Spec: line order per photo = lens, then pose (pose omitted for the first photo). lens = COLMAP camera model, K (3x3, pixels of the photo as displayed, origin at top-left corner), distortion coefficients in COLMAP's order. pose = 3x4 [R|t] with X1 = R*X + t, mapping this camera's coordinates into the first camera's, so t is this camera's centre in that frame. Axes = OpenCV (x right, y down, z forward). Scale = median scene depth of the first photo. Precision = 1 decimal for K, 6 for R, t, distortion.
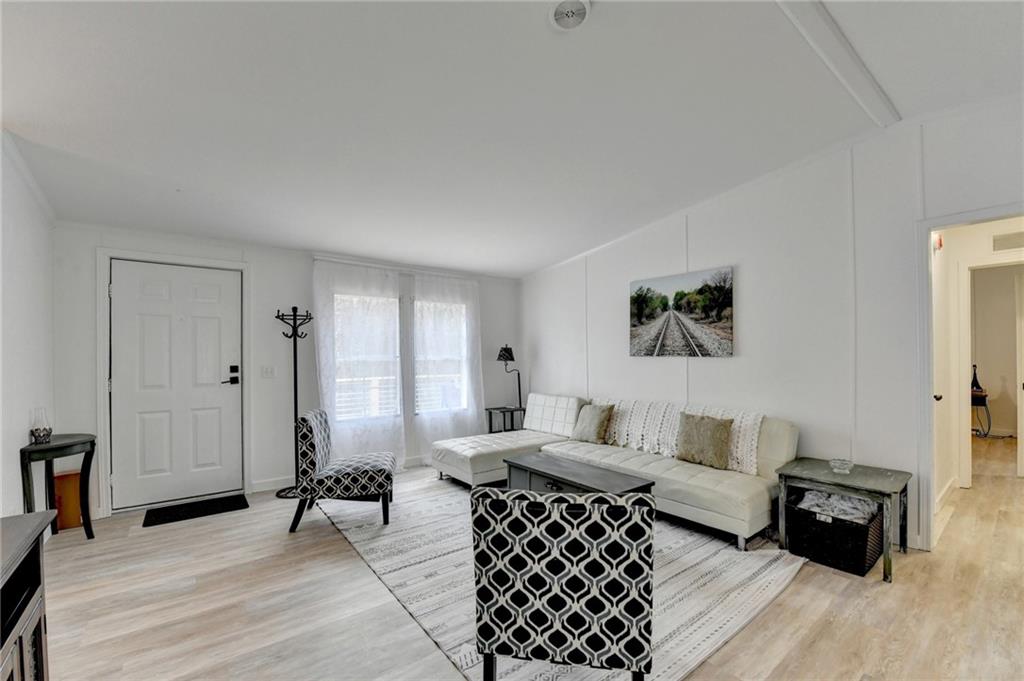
lens RADIAL K [[424.0, 0, 513.4], [0, 424.0, 356.1], [0, 0, 1]] dist [-0.017373, -0.001567]
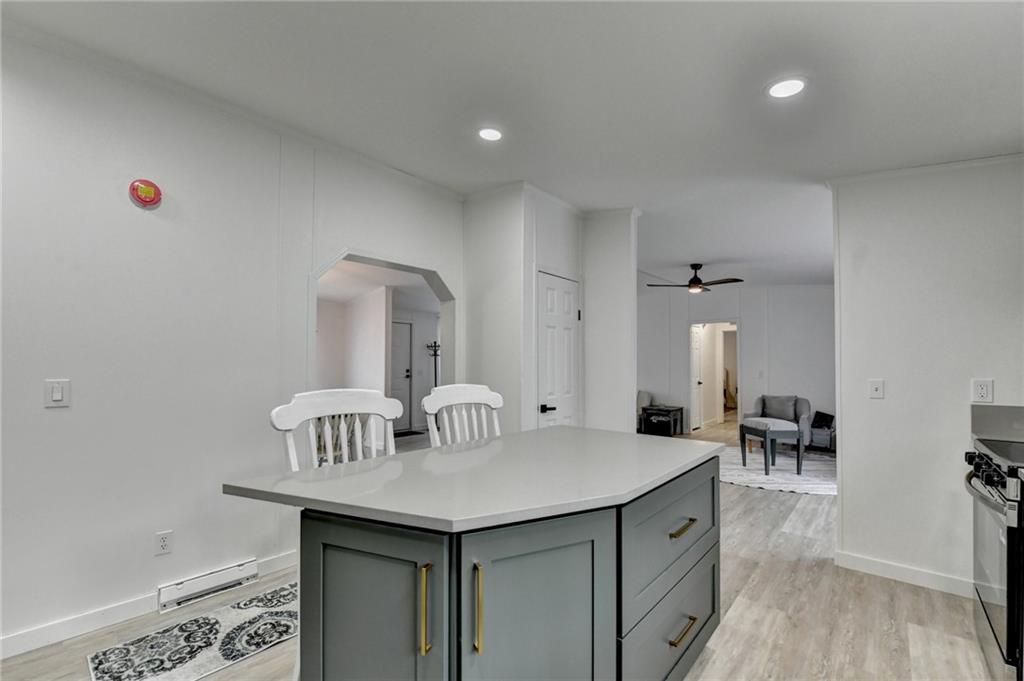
lens RADIAL K [[424.0, 0, 513.9], [0, 424.0, 346.1], [0, 0, 1]] dist [-0.017373, -0.001567]
pose [[0.977616, 0.018290, 0.209599, -0.587909], [-0.009464, 0.999029, -0.043034, -0.006648], [-0.210183, 0.040087, 0.976840, -1.162310]]
